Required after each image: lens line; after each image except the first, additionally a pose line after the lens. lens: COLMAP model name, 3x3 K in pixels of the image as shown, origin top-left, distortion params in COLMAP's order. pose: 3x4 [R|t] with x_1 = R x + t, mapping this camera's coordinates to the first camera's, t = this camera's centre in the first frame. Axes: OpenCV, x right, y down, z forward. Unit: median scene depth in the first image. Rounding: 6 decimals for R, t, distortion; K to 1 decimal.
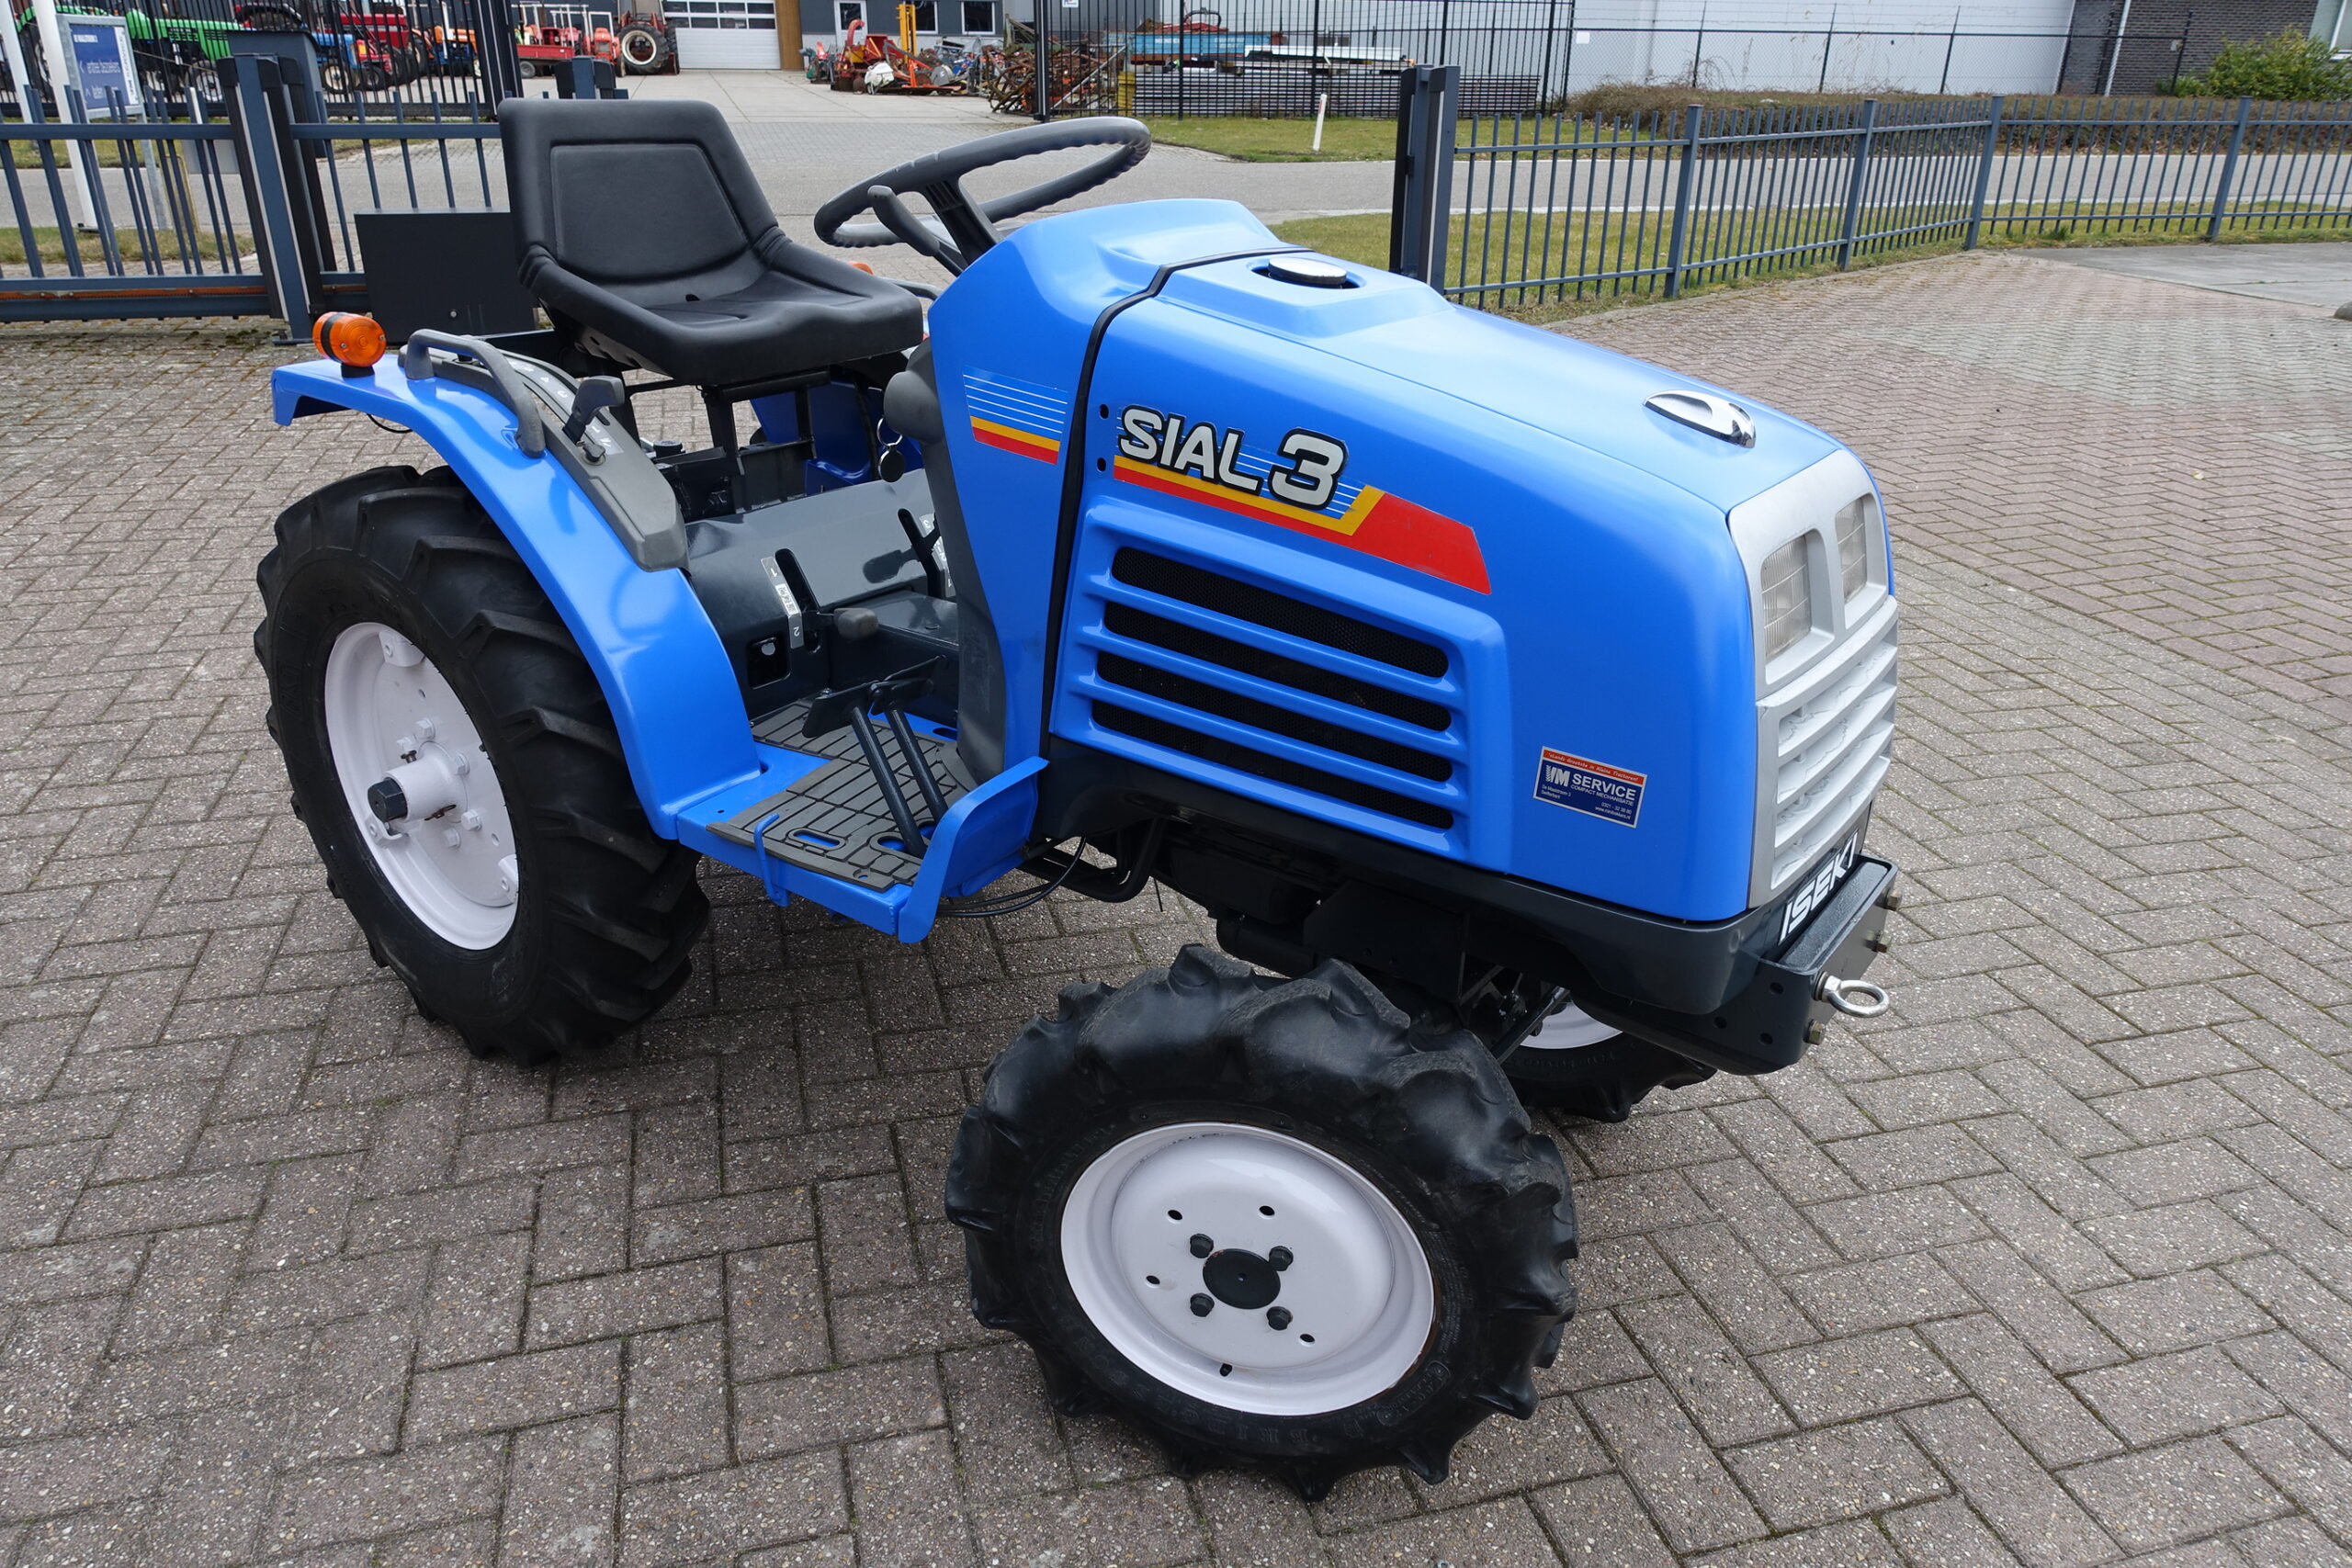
lens RADIAL K [[1624.7, 0, 1177.7], [0, 1624.7, 776.4], [0, 0, 1]] dist [-0.003379, 0.000749]
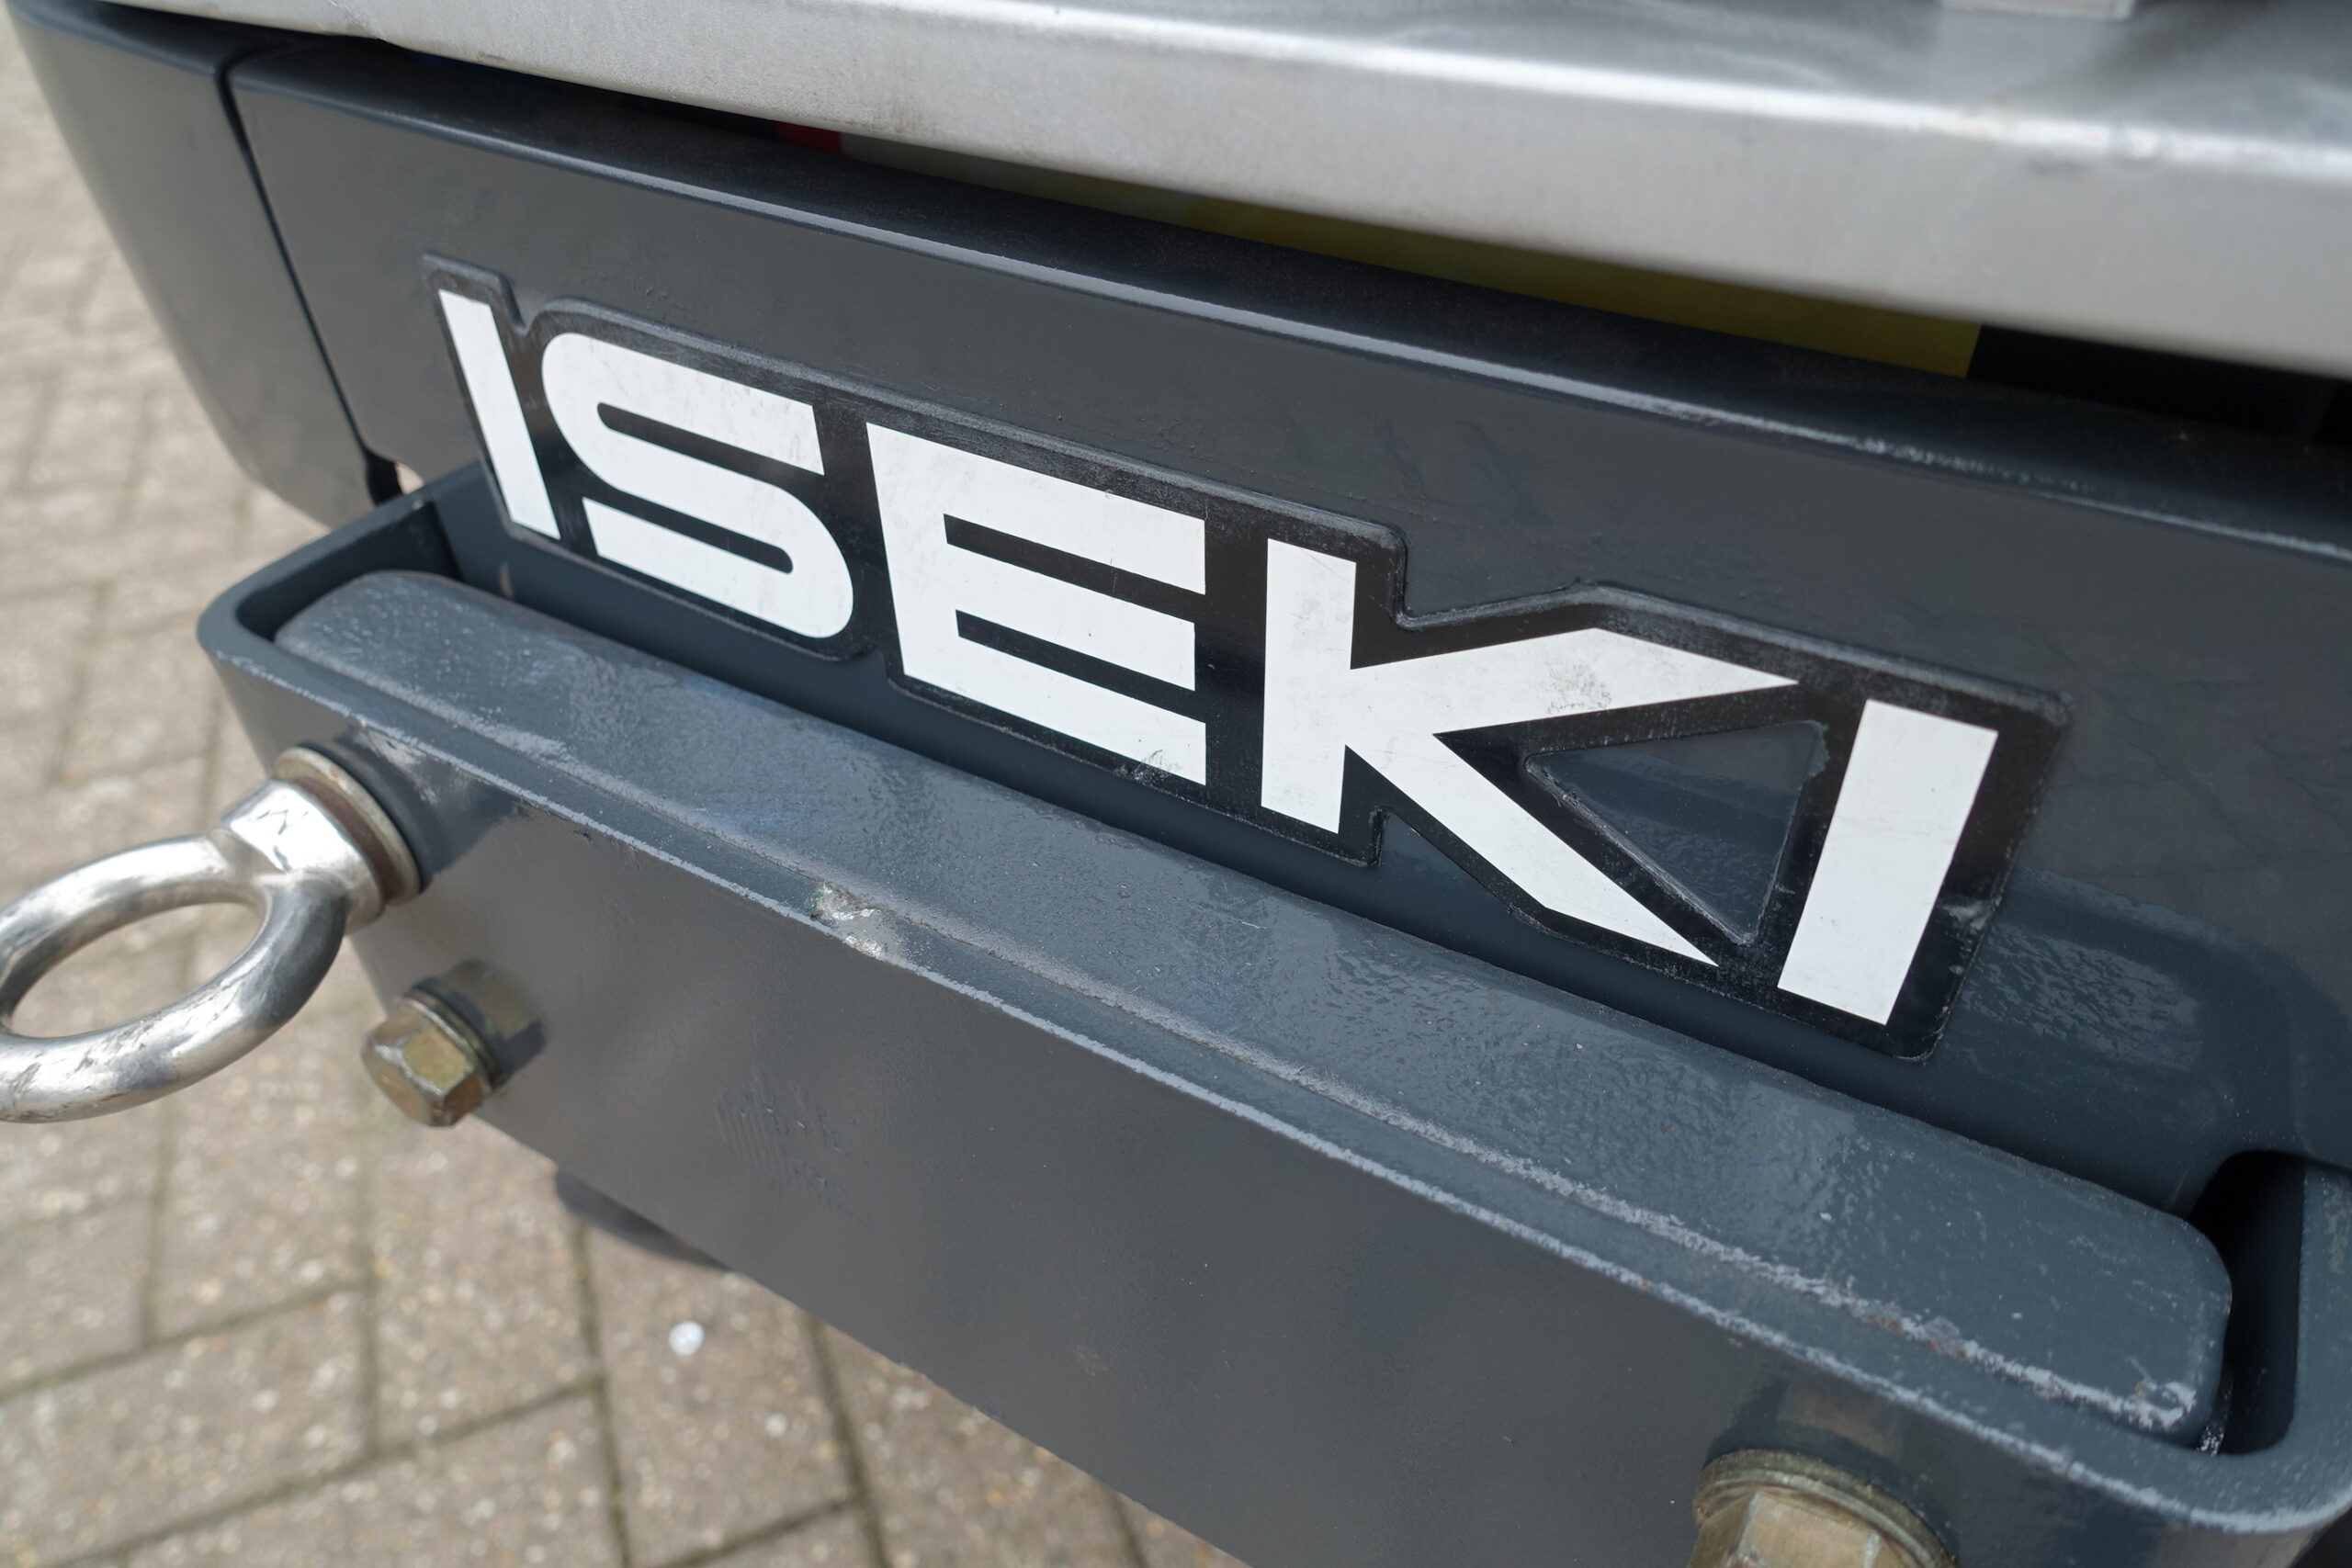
lens RADIAL K [[1607.3, 0, 1176.0], [0, 1607.3, 784.0], [0, 0, 1]] dist [-0.004623, -0.002023]
pose [[0.107207, 0.602763, -0.790685, 0.436744], [-0.374921, 0.761067, 0.529350, 0.004625], [0.920837, 0.239695, 0.307580, 0.838382]]
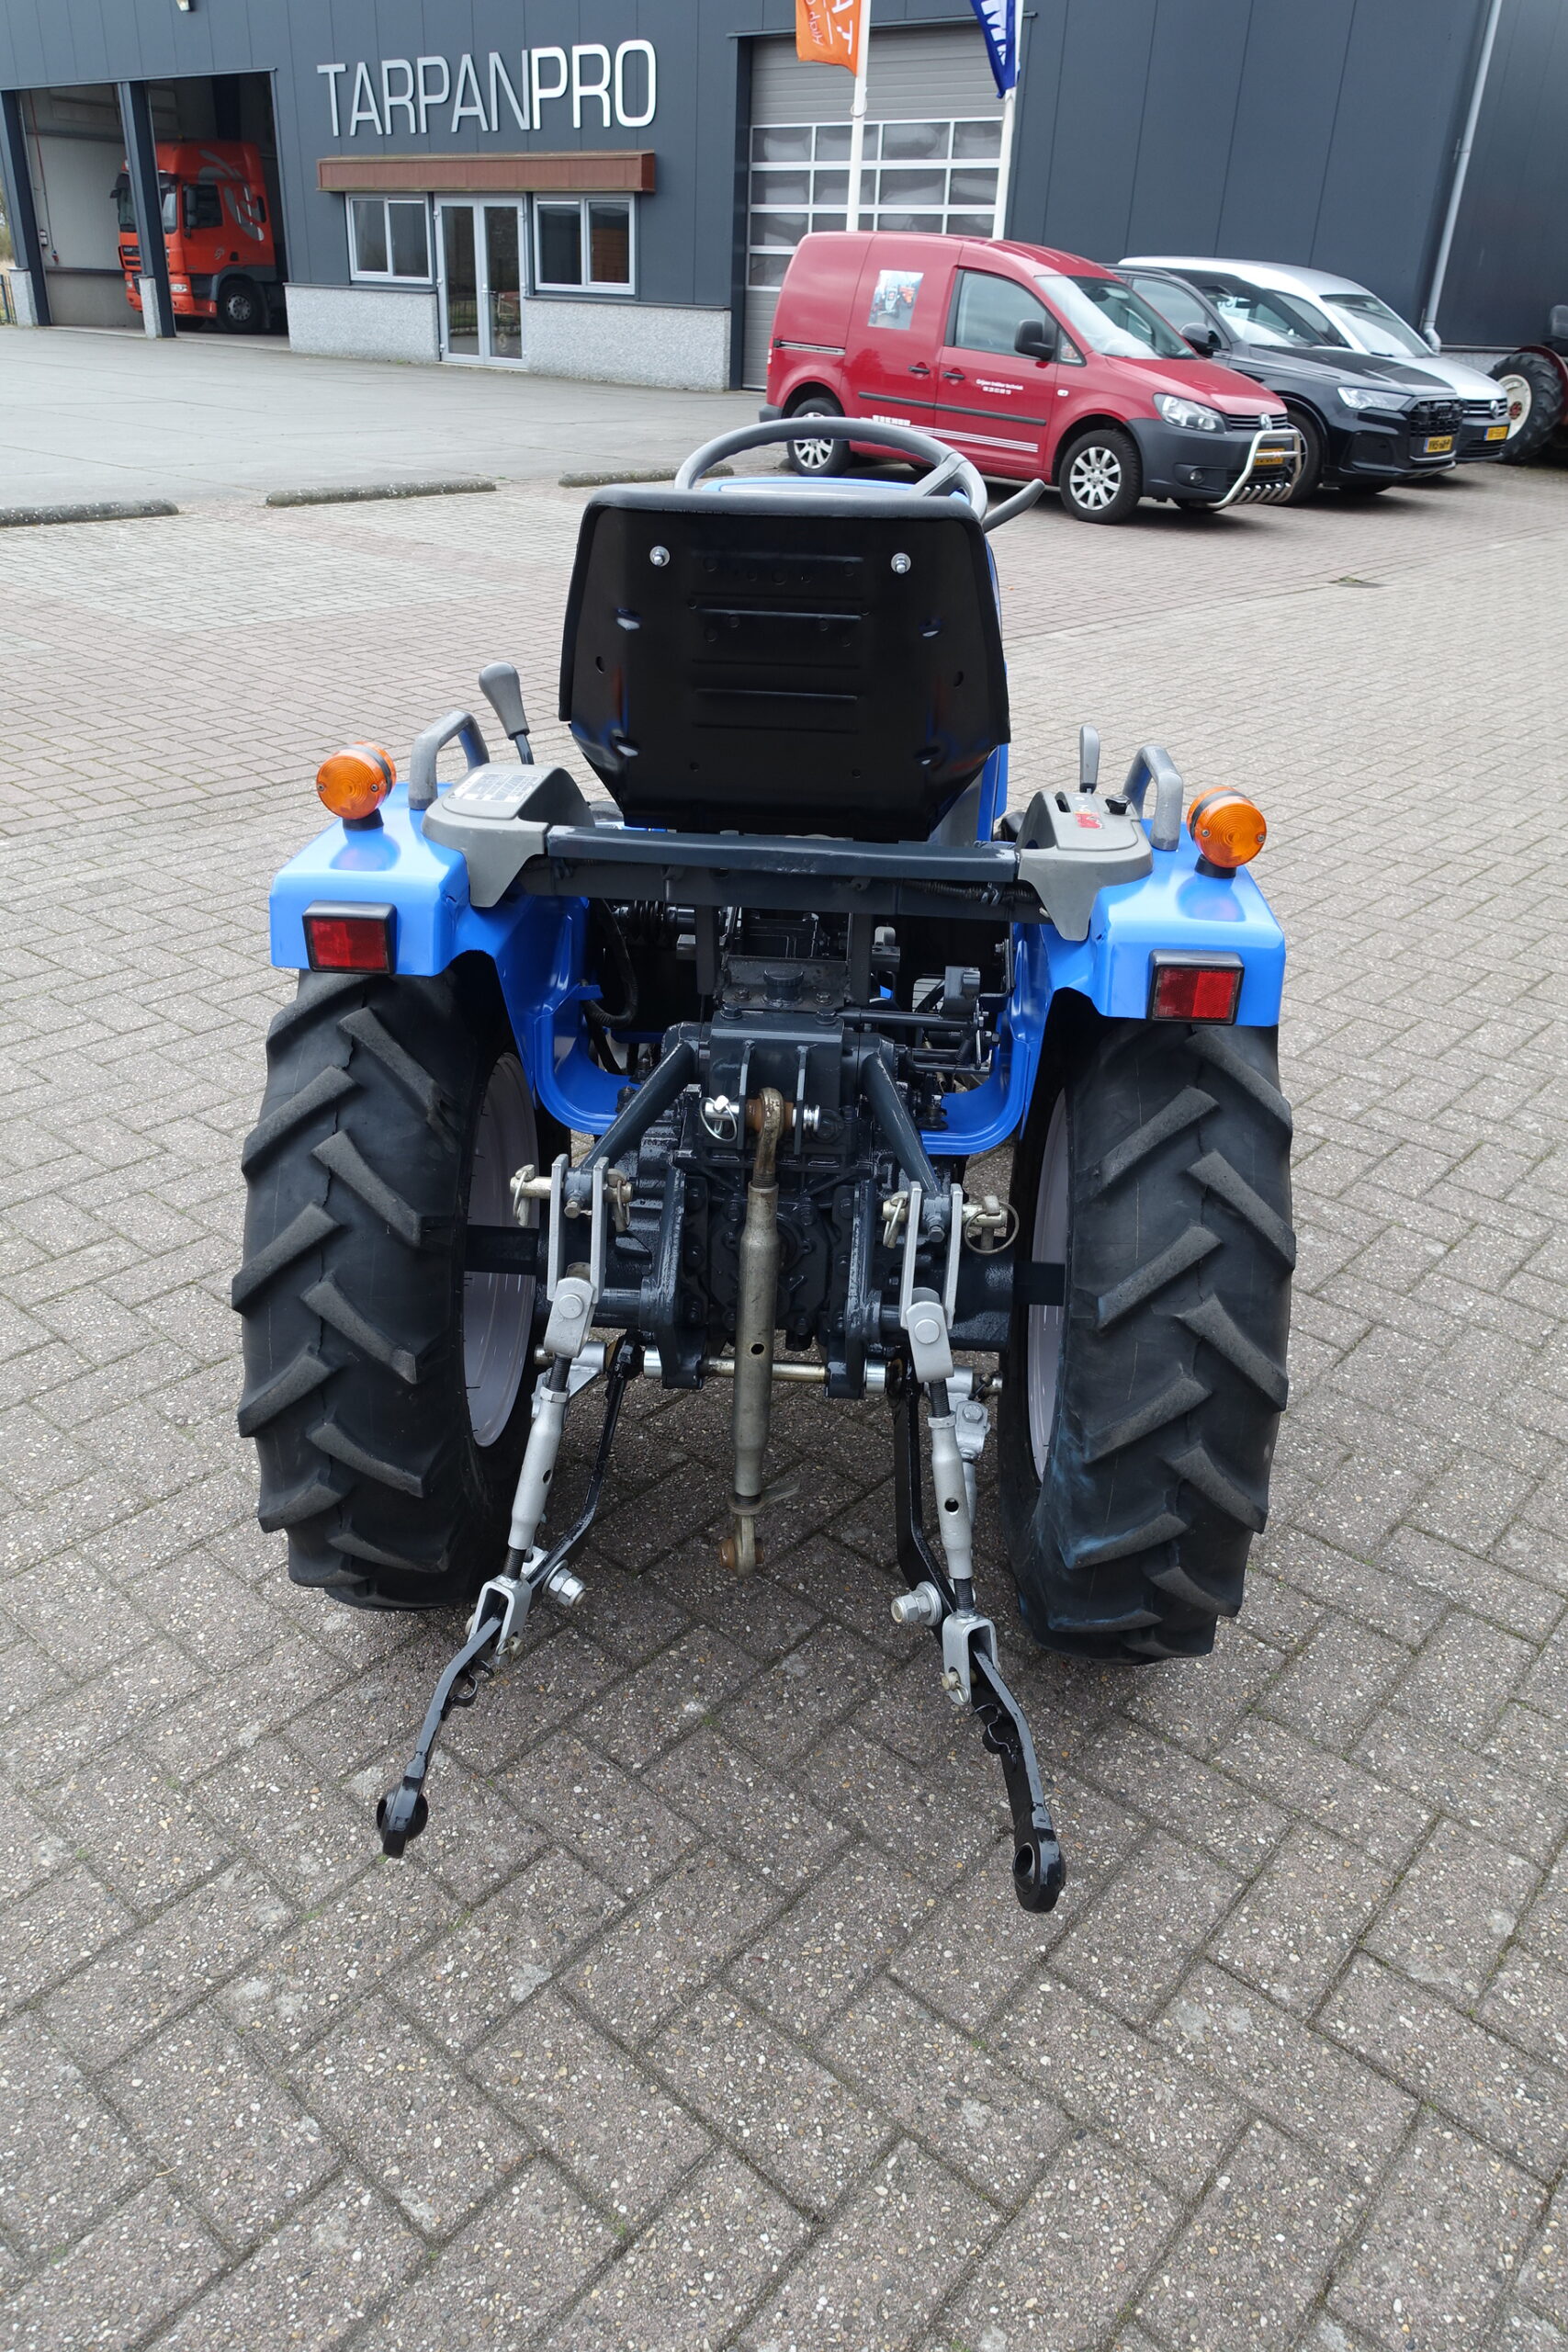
lens RADIAL K [[1615.7, 0, 784.0], [0, 1615.7, 1176.0], [0, 0, 1]] dist [0.004795, -0.003738]
pose [[-0.552979, -0.427436, 0.715201, -1.149179], [0.297110, 0.700795, 0.648546, -0.804976], [-0.778421, 0.571126, -0.260529, 1.668408]]
